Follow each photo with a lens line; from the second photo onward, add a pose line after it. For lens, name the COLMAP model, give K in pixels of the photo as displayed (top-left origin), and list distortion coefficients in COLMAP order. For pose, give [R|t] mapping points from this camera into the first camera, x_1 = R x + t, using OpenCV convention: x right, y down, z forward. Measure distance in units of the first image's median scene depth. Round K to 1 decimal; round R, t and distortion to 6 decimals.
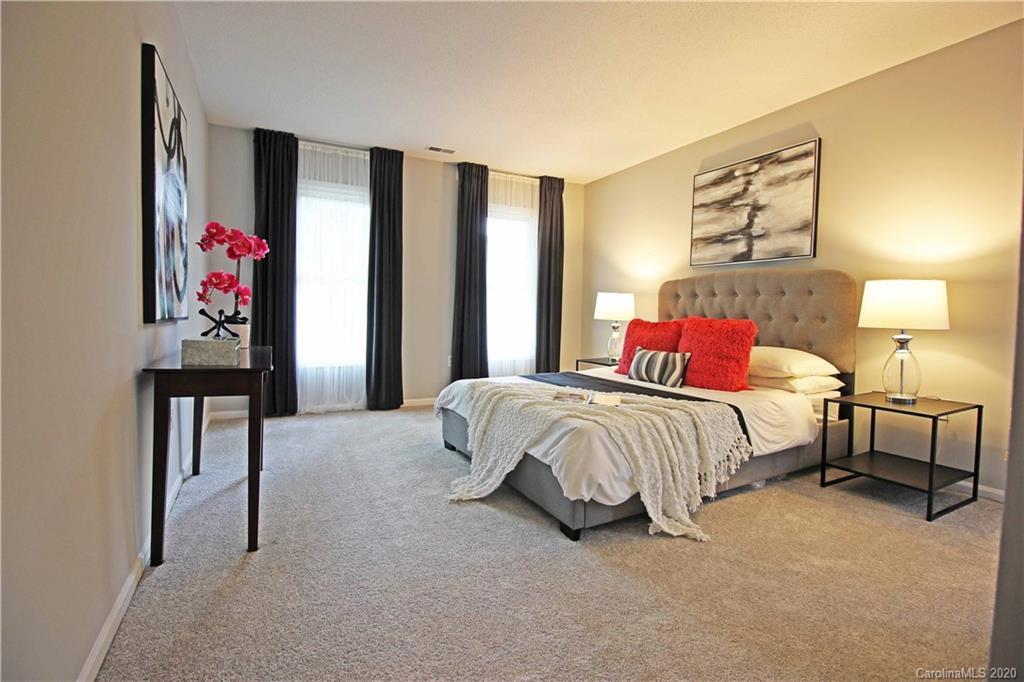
lens RADIAL K [[470.8, 0, 513.9], [0, 470.8, 337.3], [0, 0, 1]] dist [-0.013482, -0.006760]
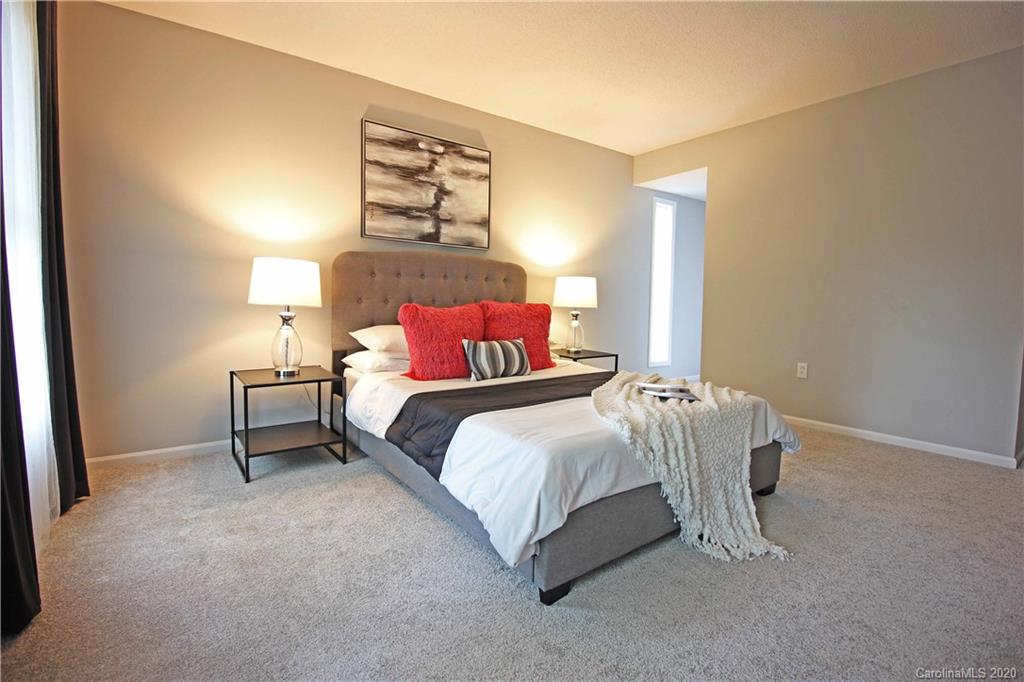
lens RADIAL K [[470.8, 0, 513.4], [0, 470.8, 335.9], [0, 0, 1]] dist [-0.013482, -0.006760]
pose [[-0.156677, -0.089559, 0.983581, -0.516180], [0.034803, 0.994761, 0.096121, -0.058269], [-0.987037, 0.049291, -0.152739, 1.004362]]
